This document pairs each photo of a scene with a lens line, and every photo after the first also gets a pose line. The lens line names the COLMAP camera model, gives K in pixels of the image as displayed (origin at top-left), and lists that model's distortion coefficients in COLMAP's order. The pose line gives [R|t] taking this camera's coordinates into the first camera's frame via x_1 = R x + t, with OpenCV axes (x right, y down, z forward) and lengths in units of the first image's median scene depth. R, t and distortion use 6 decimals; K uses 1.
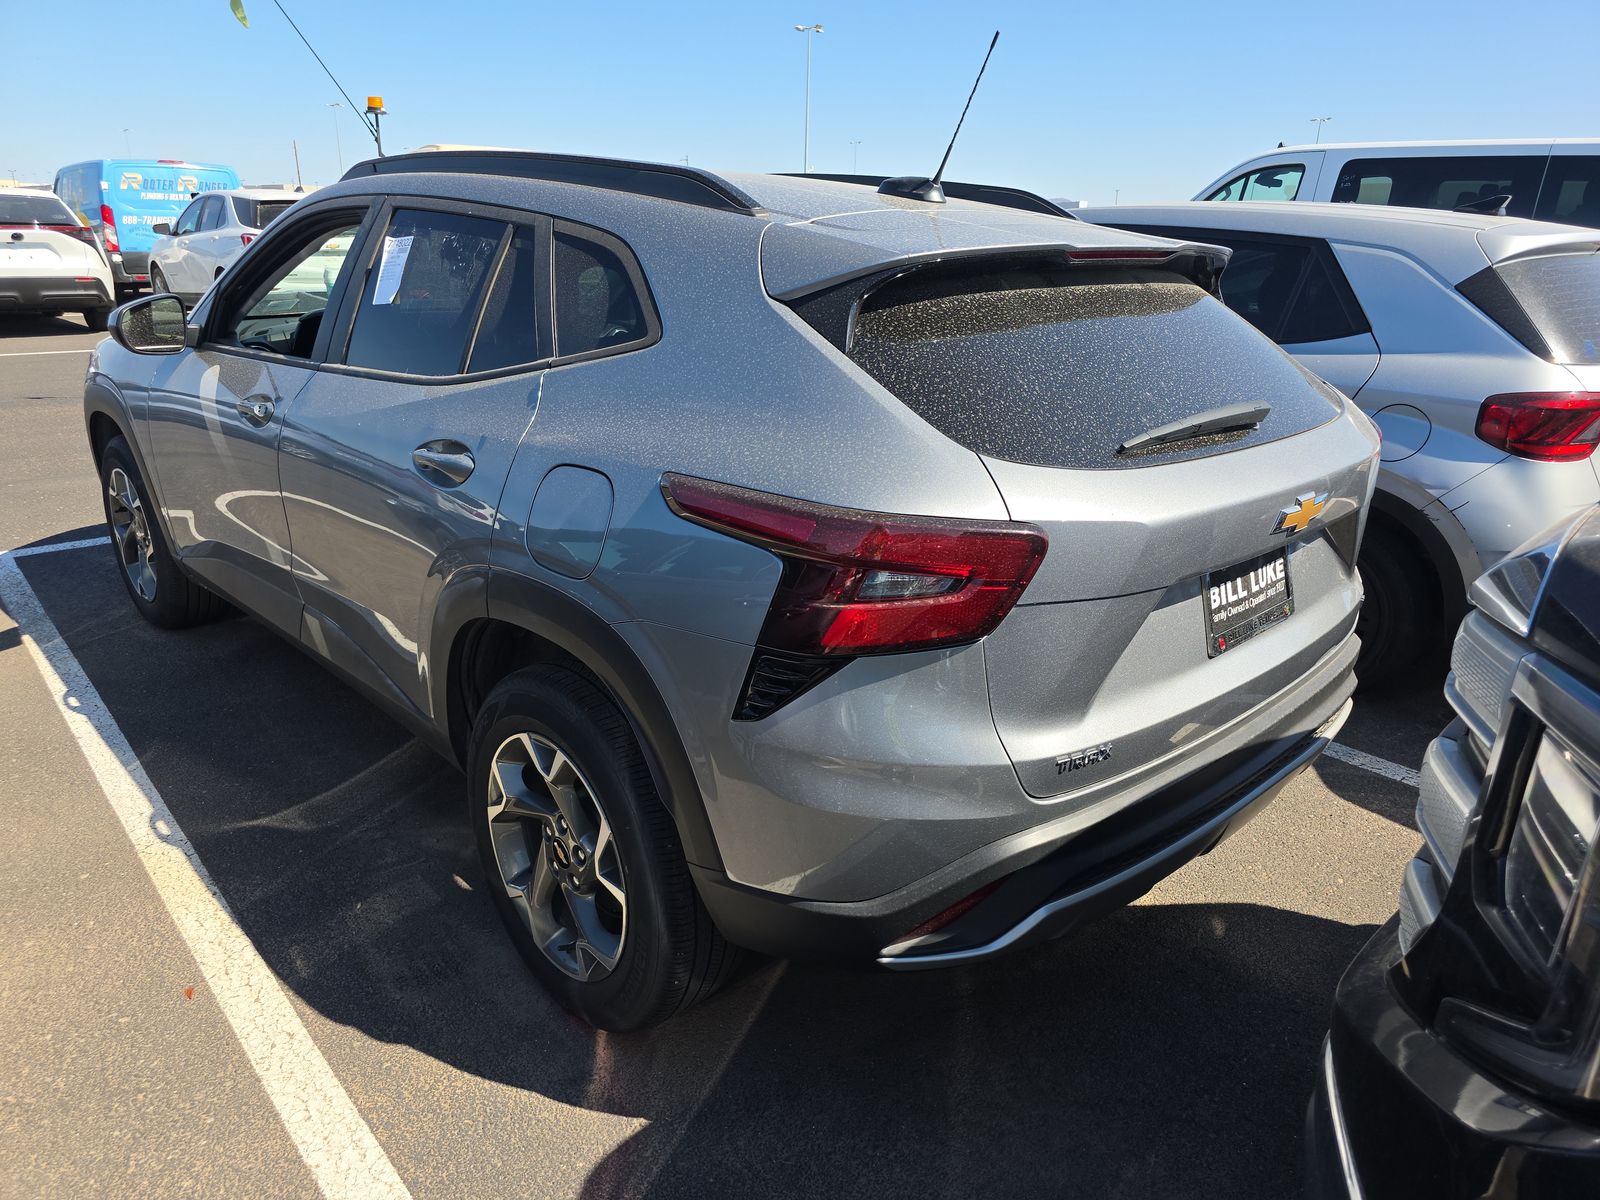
lens RADIAL K [[1080.6, 0, 809.5], [0, 1080.6, 598.0], [0, 0, 1]] dist [0.028389, -0.030050]
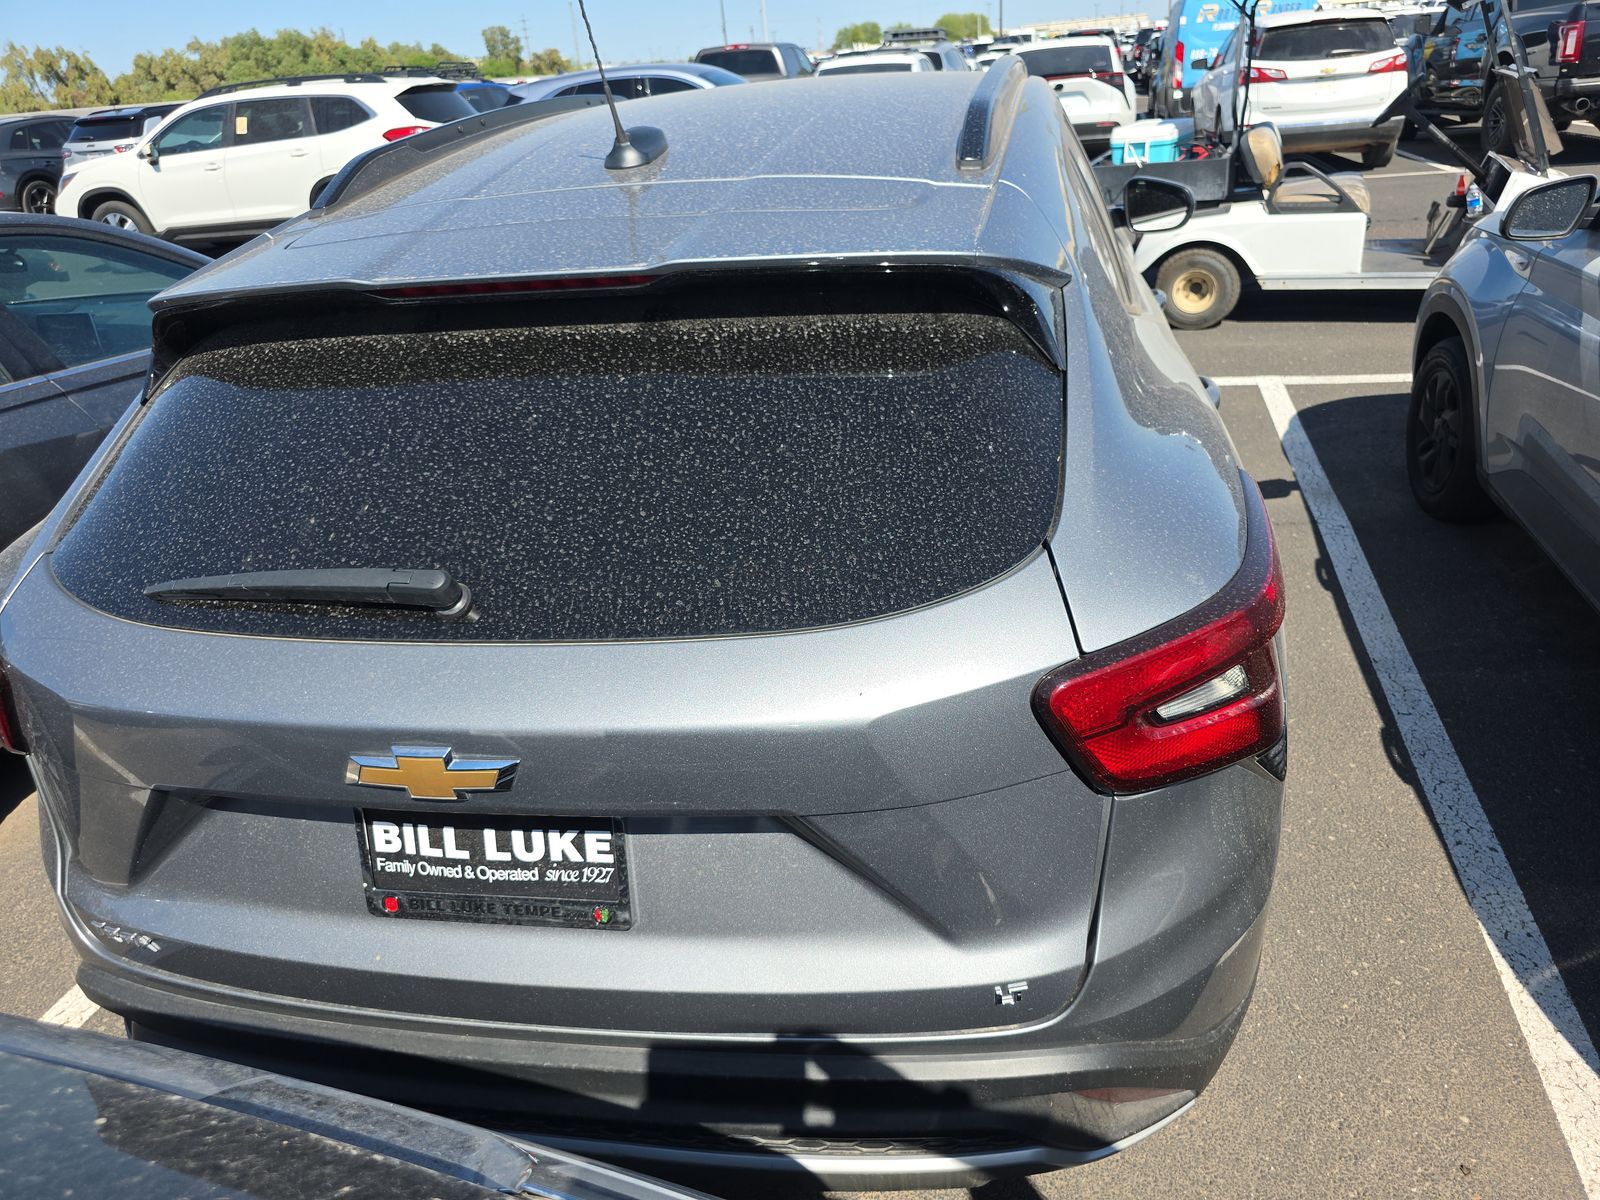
lens RADIAL K [[1080.6, 0, 809.5], [0, 1080.6, 598.0], [0, 0, 1]] dist [0.028389, -0.030050]
pose [[0.572635, 0.294441, -0.765110, 0.142533], [-0.173058, 0.955661, 0.238249, -0.049683], [0.801336, -0.004021, 0.598201, 0.116369]]
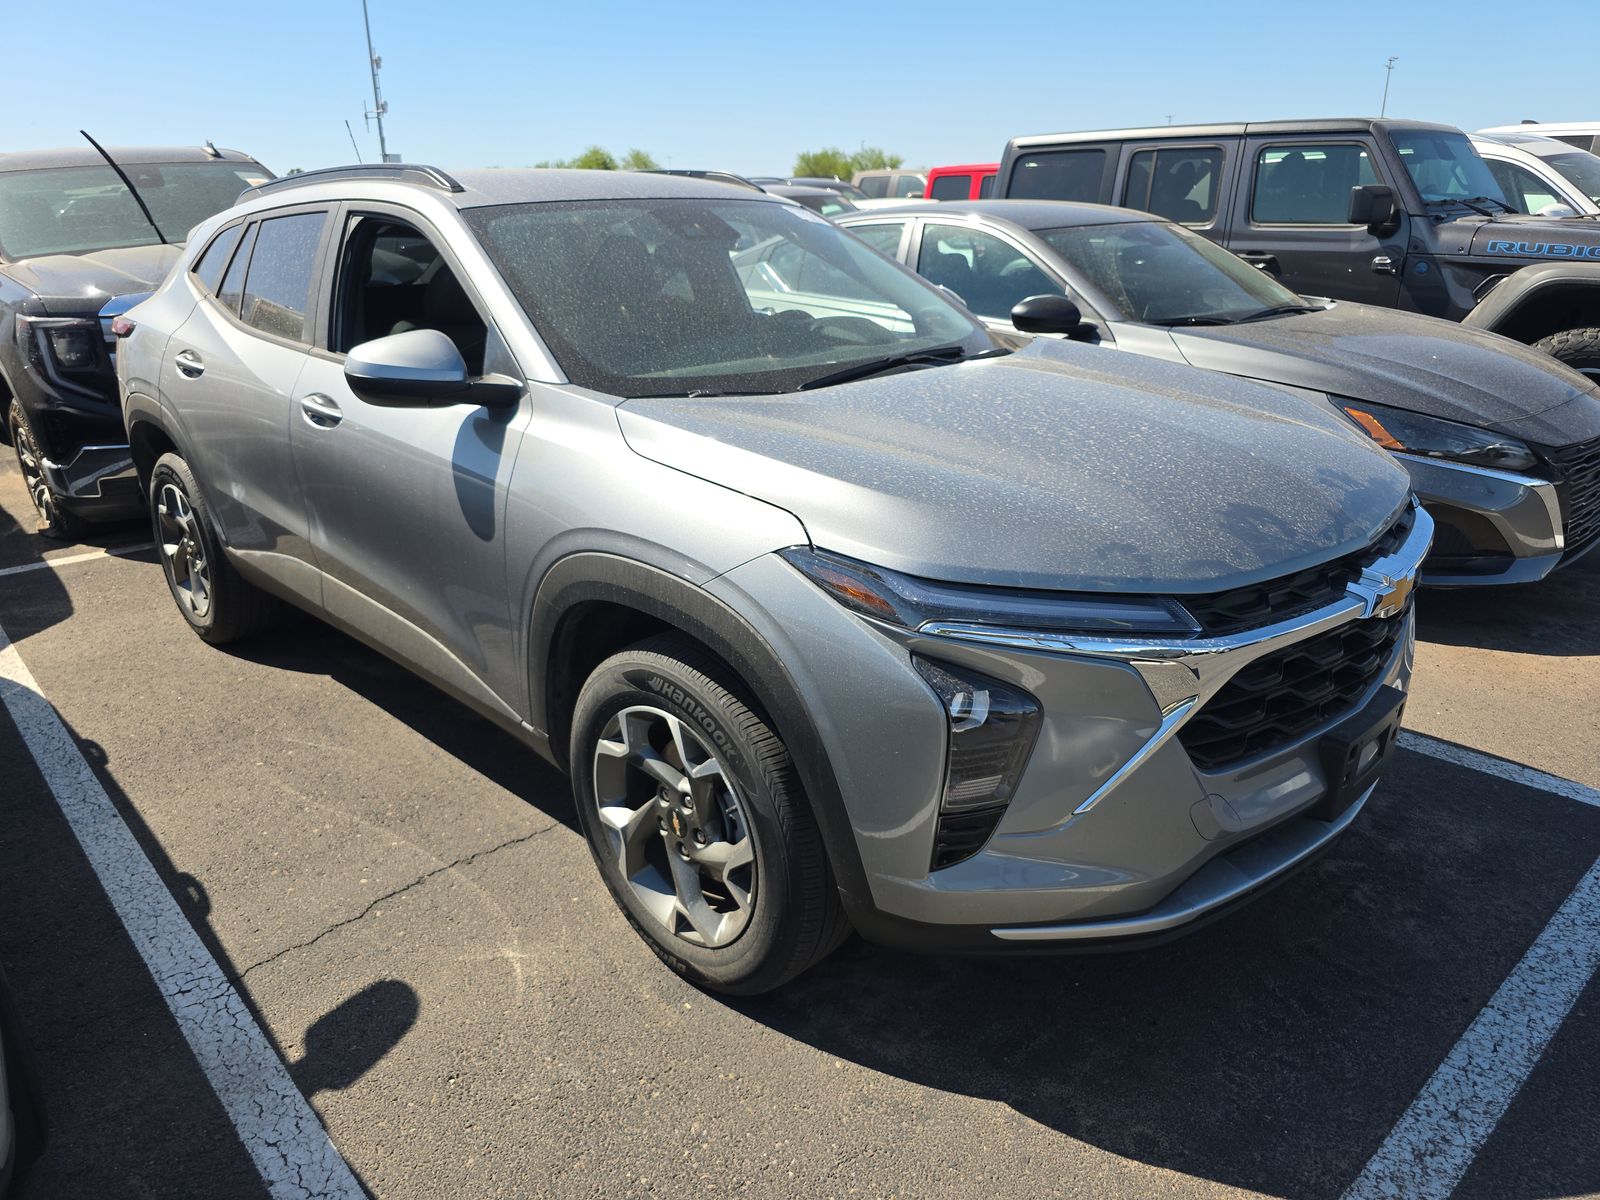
lens RADIAL K [[1080.6, 0, 809.5], [0, 1080.6, 598.0], [0, 0, 1]] dist [0.028389, -0.030050]
pose [[-0.999494, 0.006947, -0.031025, -0.101943], [-0.014086, 0.778073, 0.628016, -0.177908], [0.028503, 0.628135, -0.777582, 0.510934]]
